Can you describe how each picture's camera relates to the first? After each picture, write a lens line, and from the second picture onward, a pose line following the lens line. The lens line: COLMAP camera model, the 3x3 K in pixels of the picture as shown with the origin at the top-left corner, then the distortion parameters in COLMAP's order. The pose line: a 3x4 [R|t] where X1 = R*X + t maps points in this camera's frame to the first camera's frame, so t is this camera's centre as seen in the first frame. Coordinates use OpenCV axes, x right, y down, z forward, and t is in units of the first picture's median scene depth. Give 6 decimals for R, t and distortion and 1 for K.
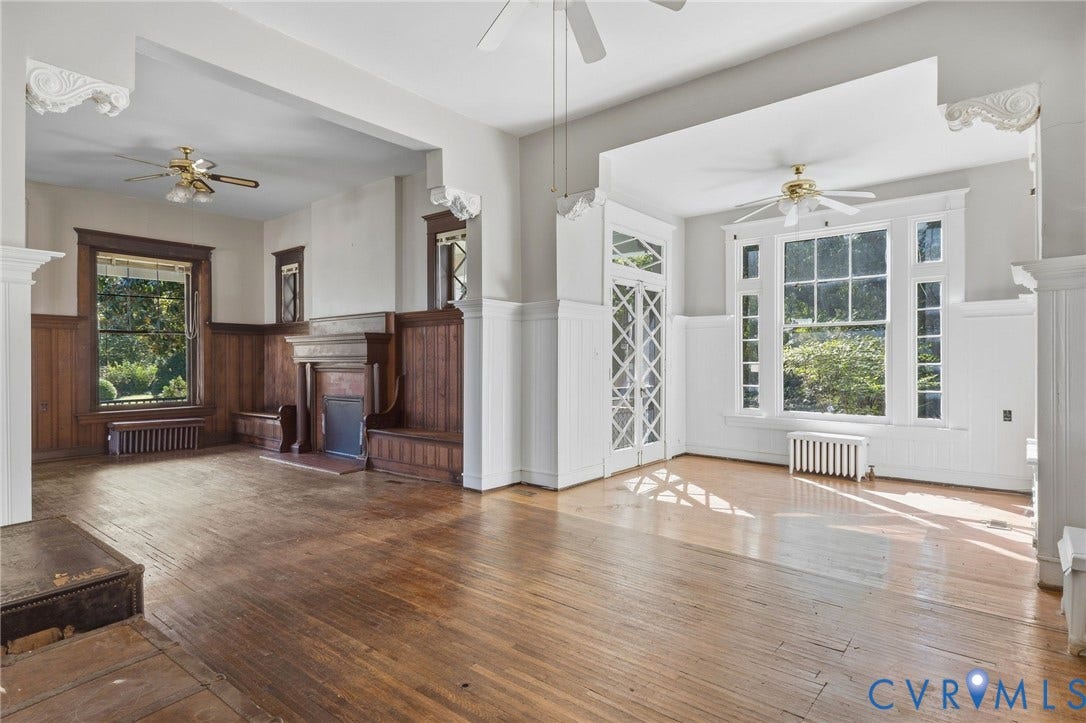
lens RADIAL K [[571.7, 0, 543.7], [0, 571.7, 358.9], [0, 0, 1]] dist [0.018990, 0.000663]
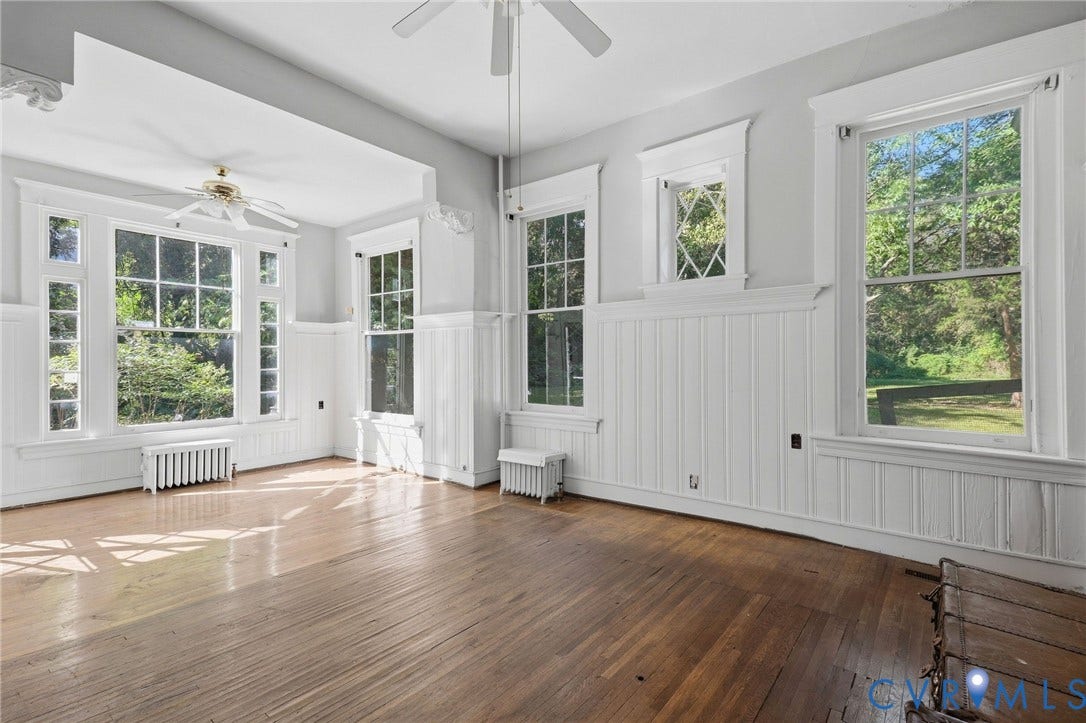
lens RADIAL K [[493.1, 0, 546.3], [0, 493.1, 360.7], [0, 0, 1]] dist [0.017611, 0.000166]
pose [[-0.015053, 0.004317, 0.999877, -0.350268], [0.002668, 0.999987, -0.004277, -0.002972], [-0.999883, 0.002603, -0.015064, 0.397636]]
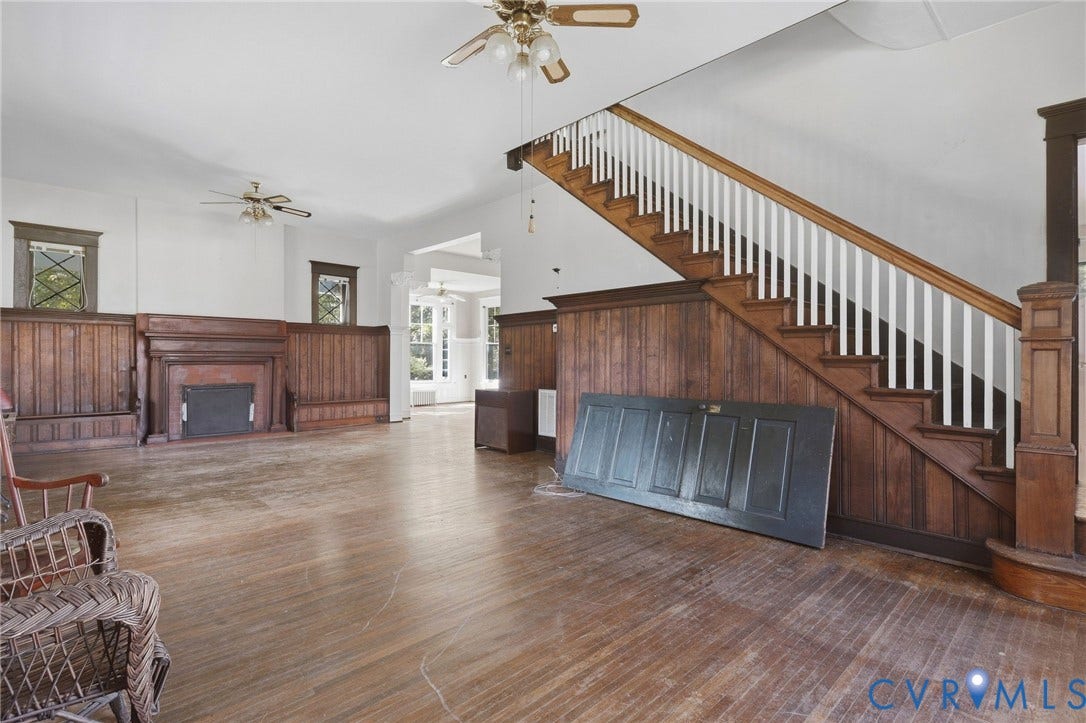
lens RADIAL K [[505.6, 0, 542.7], [0, 505.6, 362.0], [0, 0, 1]] dist [0.002509, 0.000340]
pose [[0.125831, -0.000078, 0.992052, -1.493794], [-0.004528, 0.999990, 0.000652, 0.015247], [-0.992041, -0.004574, 0.125830, 0.228957]]
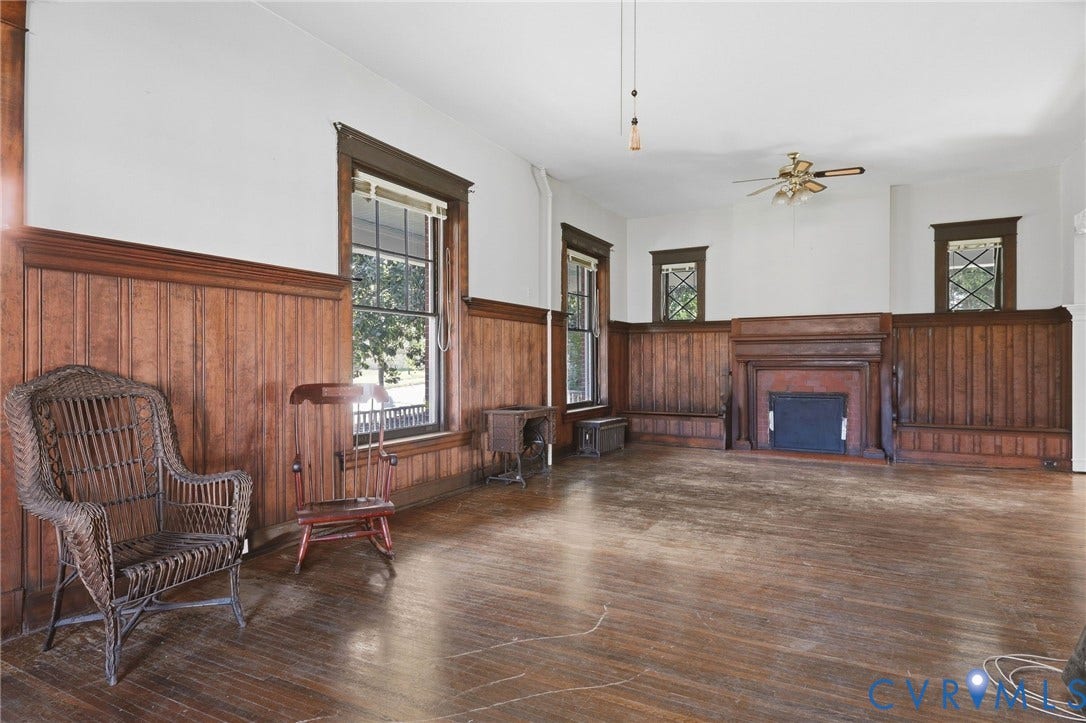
lens RADIAL K [[598.4, 0, 541.0], [0, 598.4, 359.5], [0, 0, 1]] dist [0.021221, -0.001811]
pose [[0.981776, 0.002151, 0.190032, -1.175024], [-0.001467, 0.999992, -0.003739, 0.009239], [-0.190038, 0.003392, 0.981771, 0.025747]]
